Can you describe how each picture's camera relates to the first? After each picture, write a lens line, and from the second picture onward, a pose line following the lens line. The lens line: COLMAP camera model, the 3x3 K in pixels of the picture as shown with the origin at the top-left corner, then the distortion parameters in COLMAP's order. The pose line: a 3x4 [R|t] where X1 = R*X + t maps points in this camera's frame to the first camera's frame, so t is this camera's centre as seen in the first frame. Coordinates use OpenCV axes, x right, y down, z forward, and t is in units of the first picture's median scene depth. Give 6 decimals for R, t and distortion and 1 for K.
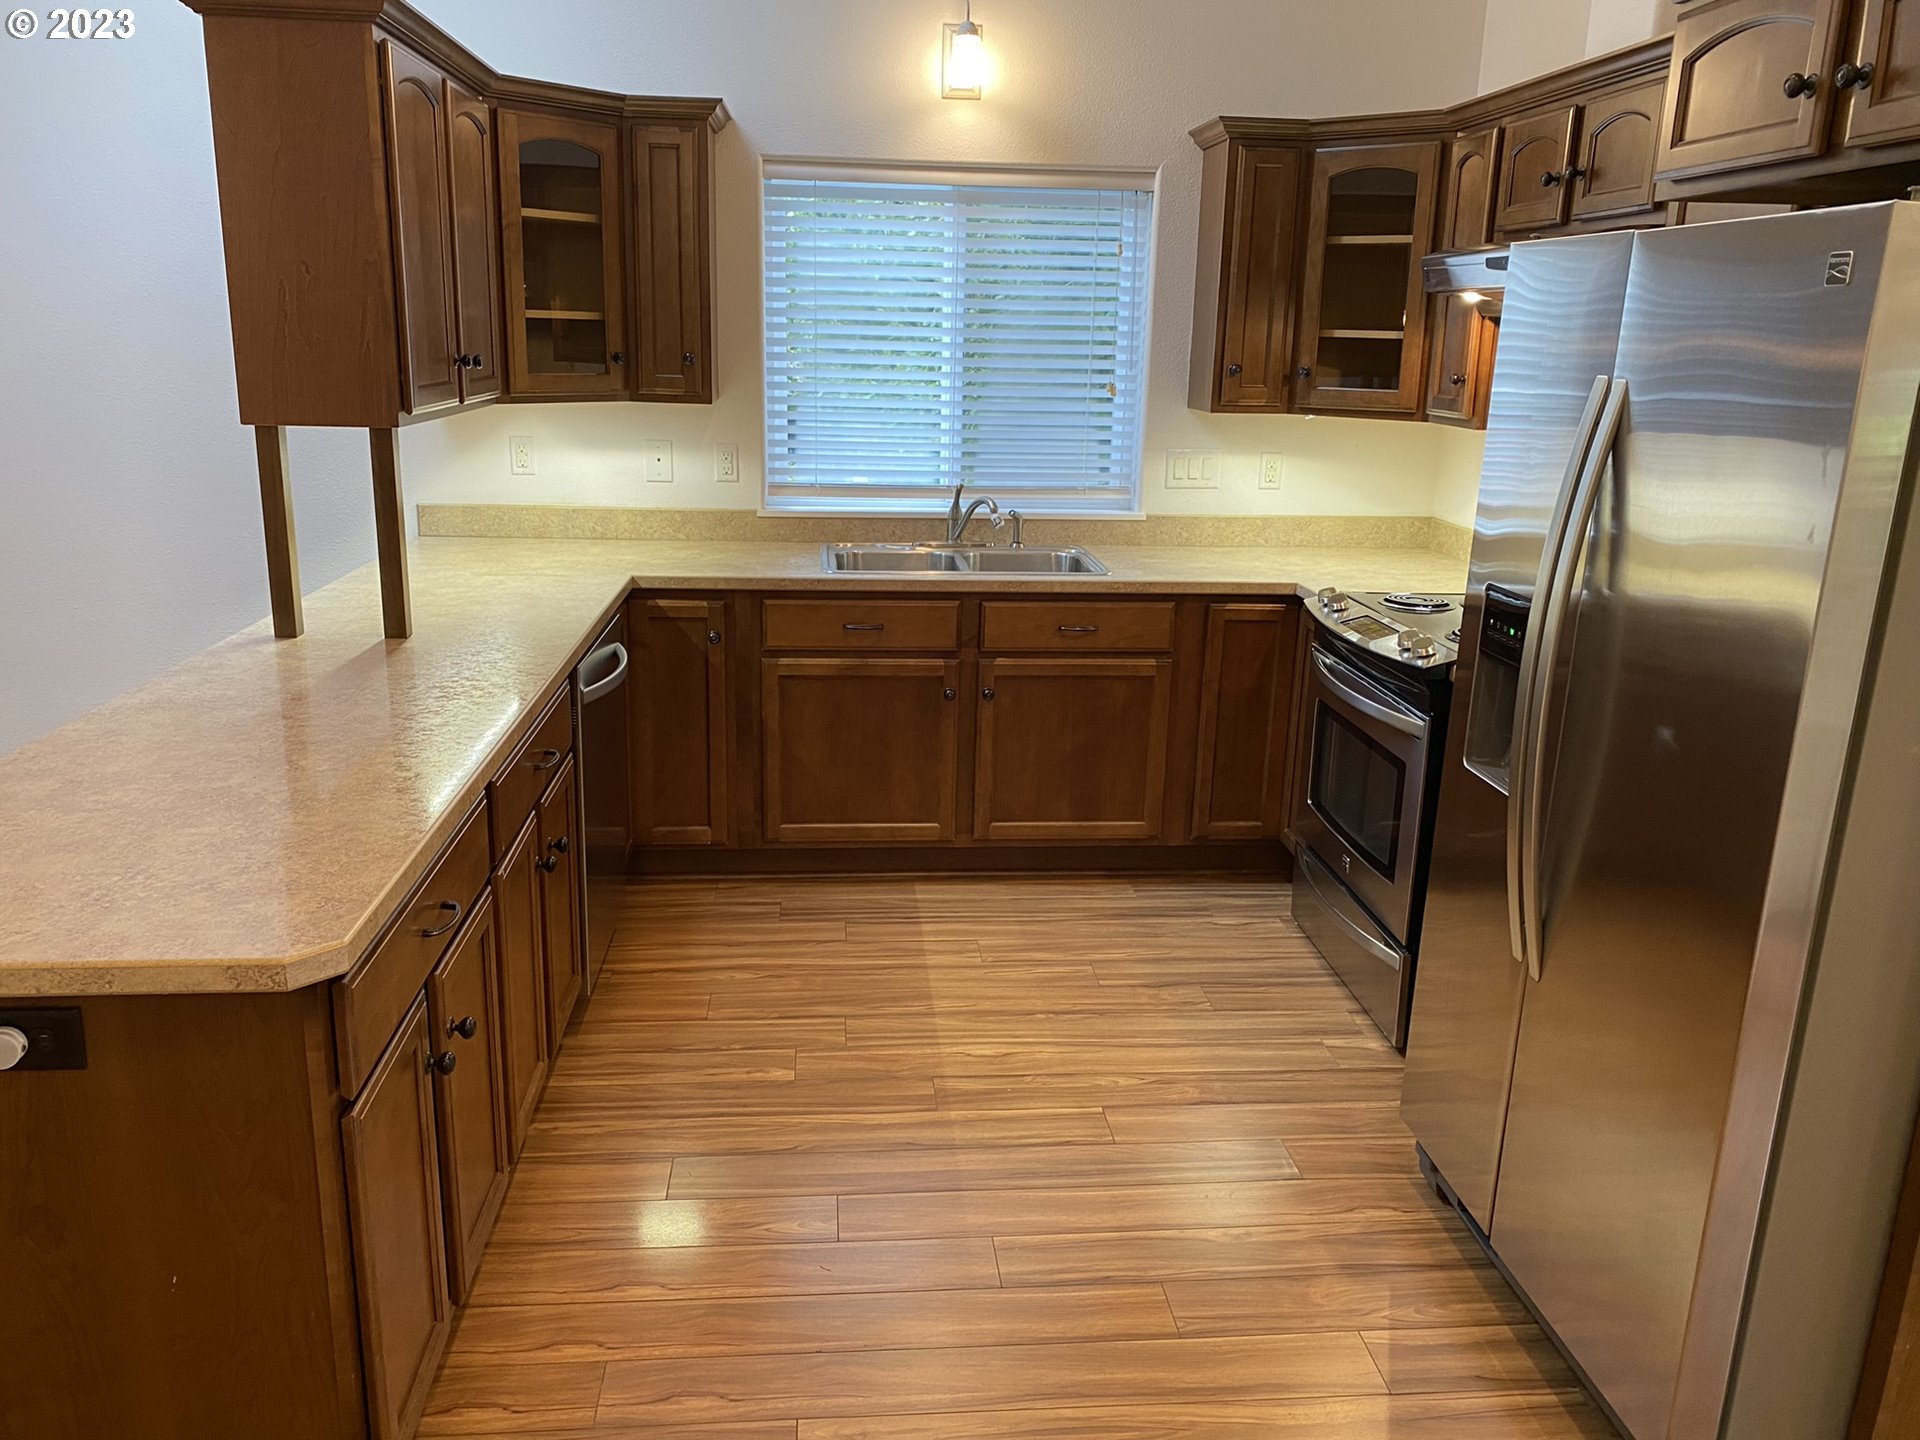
lens RADIAL K [[1445.8, 0, 953.0], [0, 1445.8, 731.5], [0, 0, 1]] dist [0.109069, -0.222857]
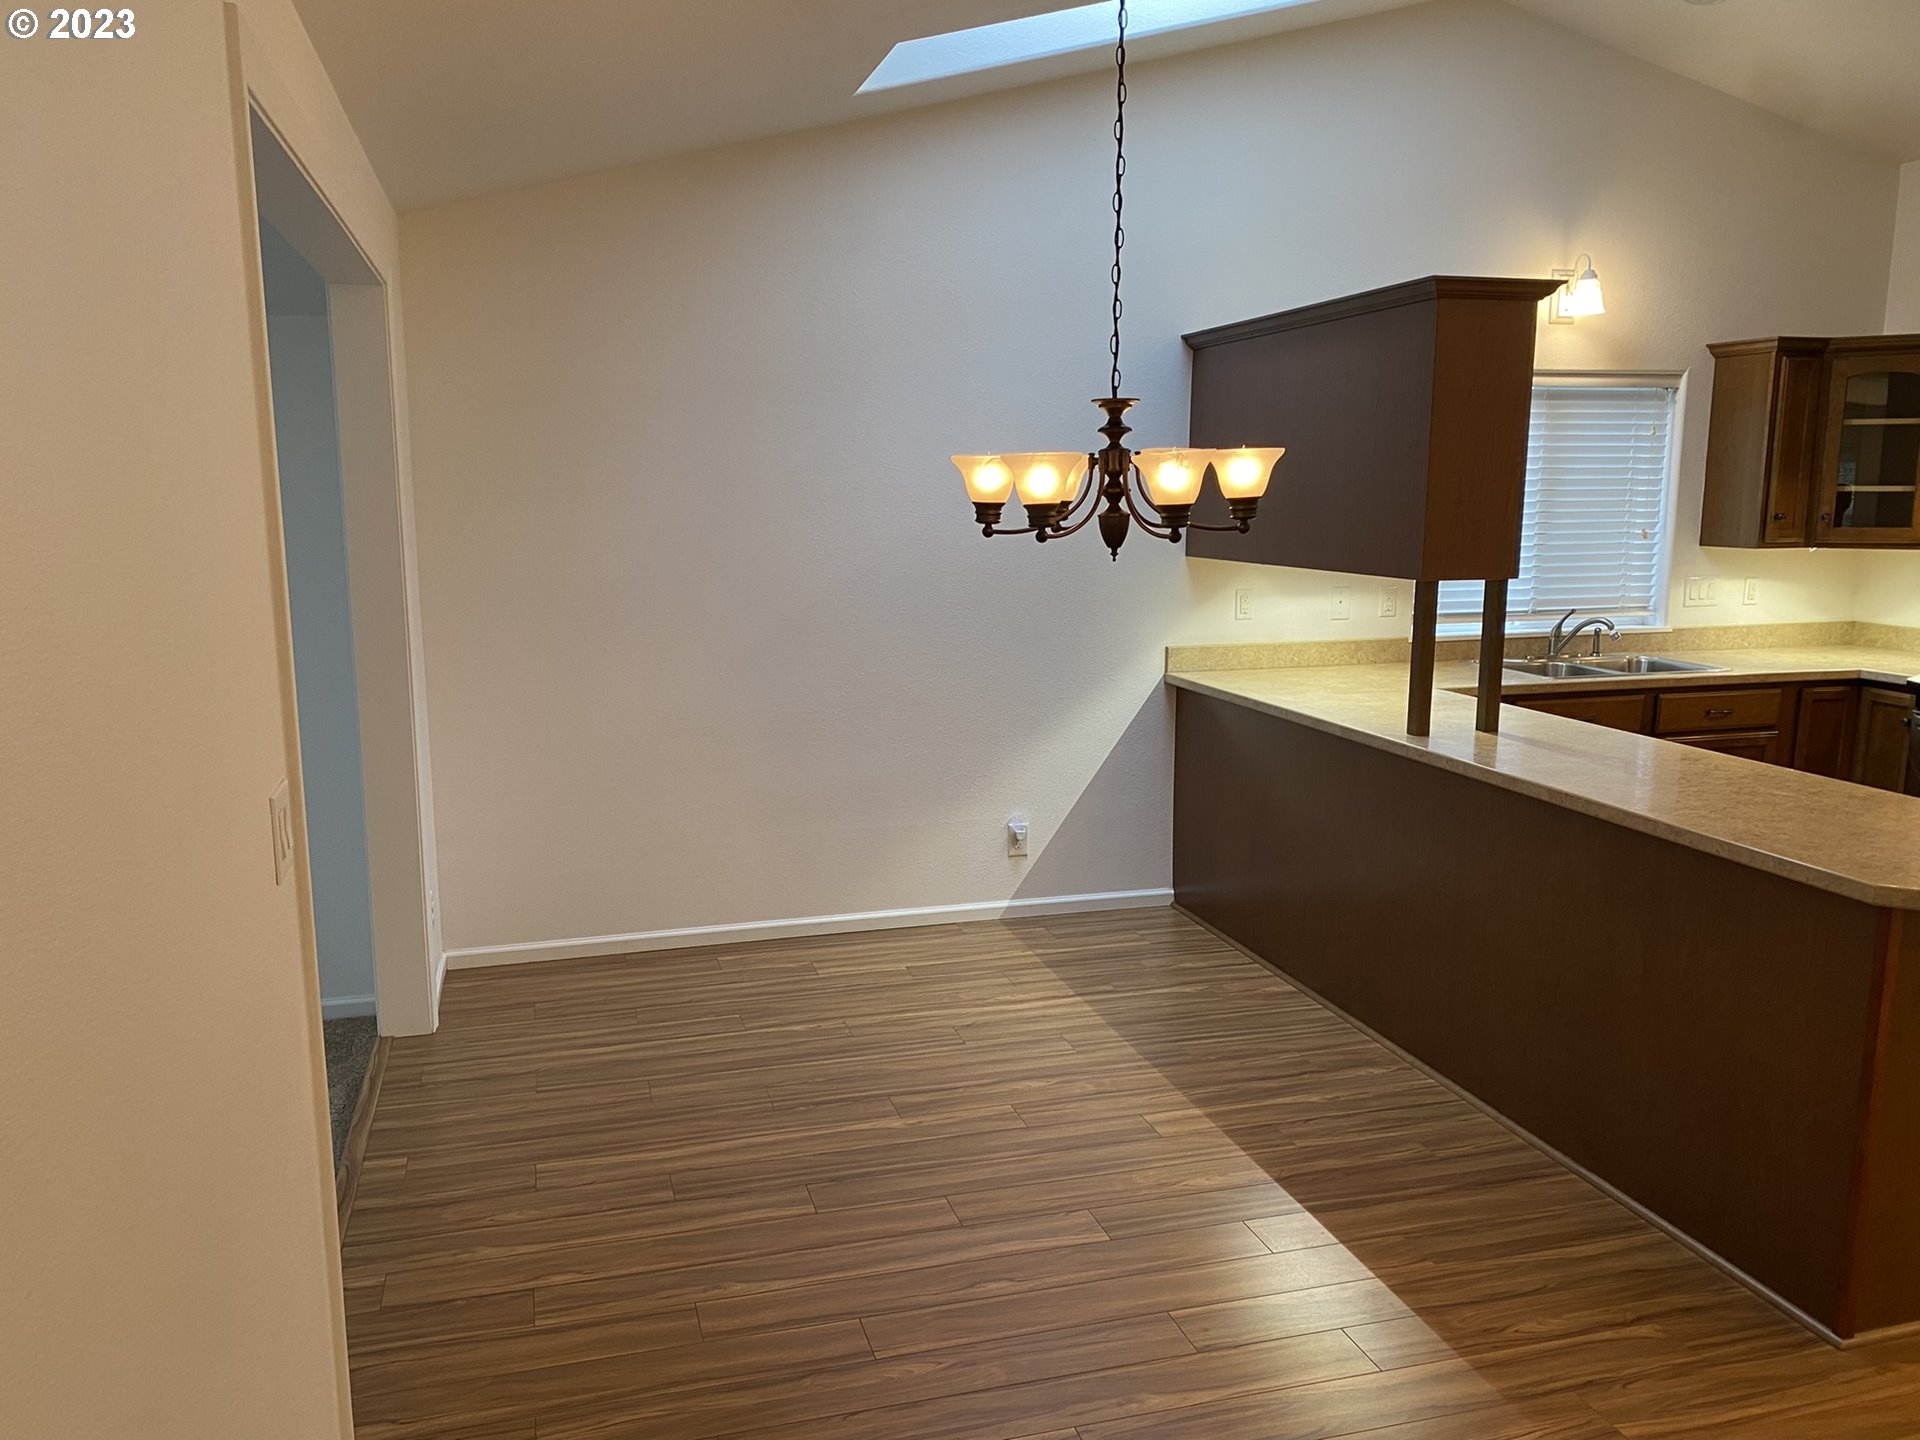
lens RADIAL K [[1466.7, 0, 958.5], [0, 1466.7, 732.1], [0, 0, 1]] dist [0.081904, -0.074339]
pose [[0.979442, -0.057928, 0.193229, -0.841260], [0.076074, 0.993225, -0.087851, 0.013296], [-0.186830, 0.100745, 0.977213, -0.190148]]
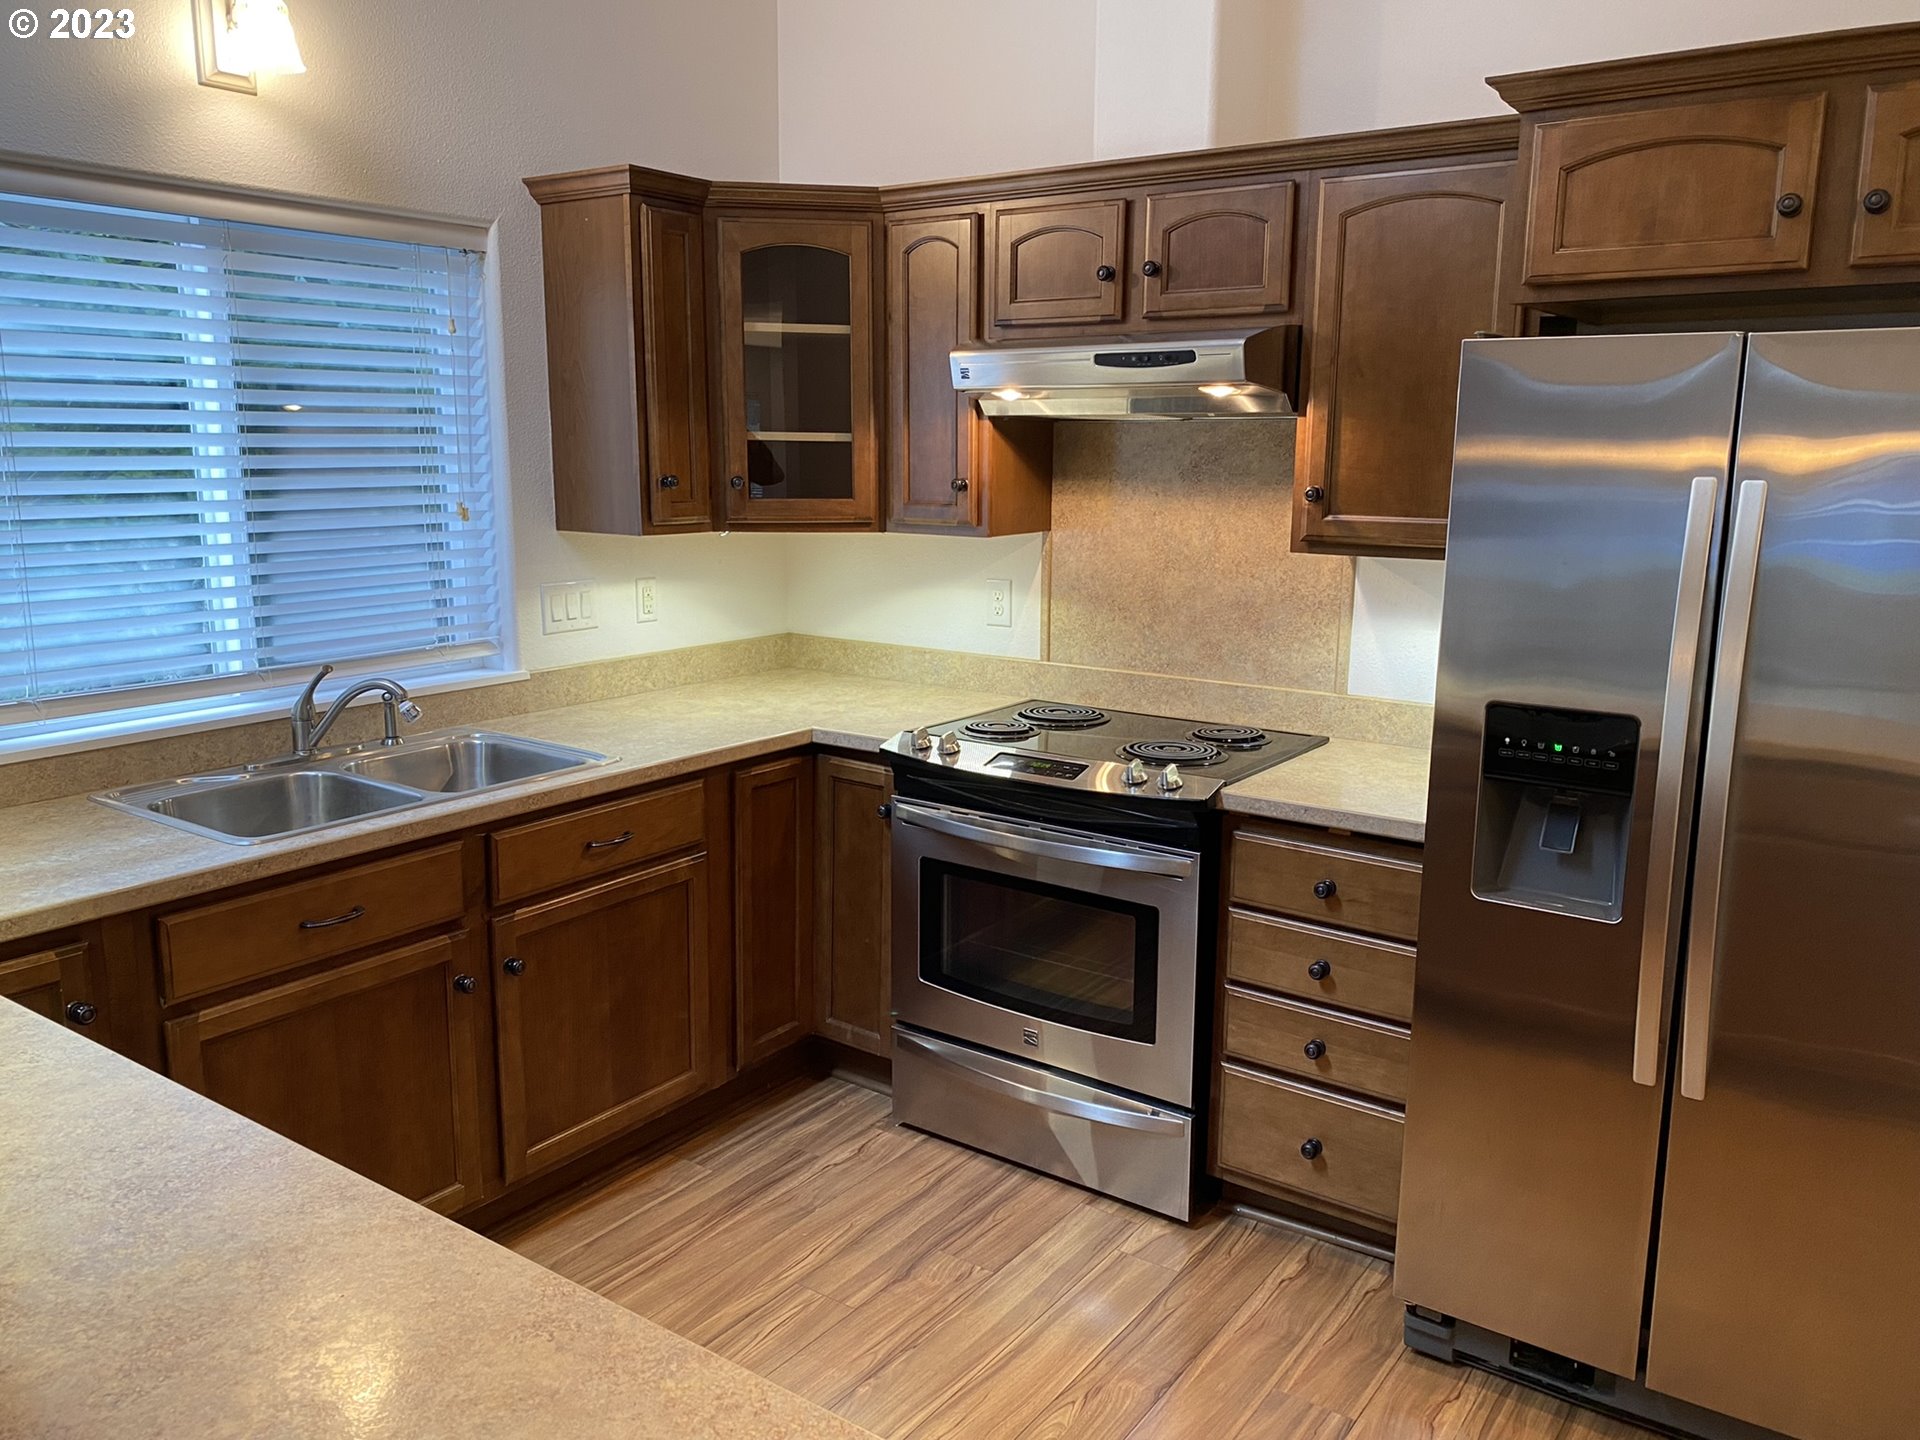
lens RADIAL K [[1469.8, 0, 960.0], [0, 1469.8, 720.0], [0, 0, 1]] dist [0.023984, -0.006492]
pose [[0.644764, -0.163029, 0.746793, -0.330971], [0.210405, 0.977102, 0.031648, -0.114461], [-0.734853, 0.136724, 0.664303, 0.373214]]
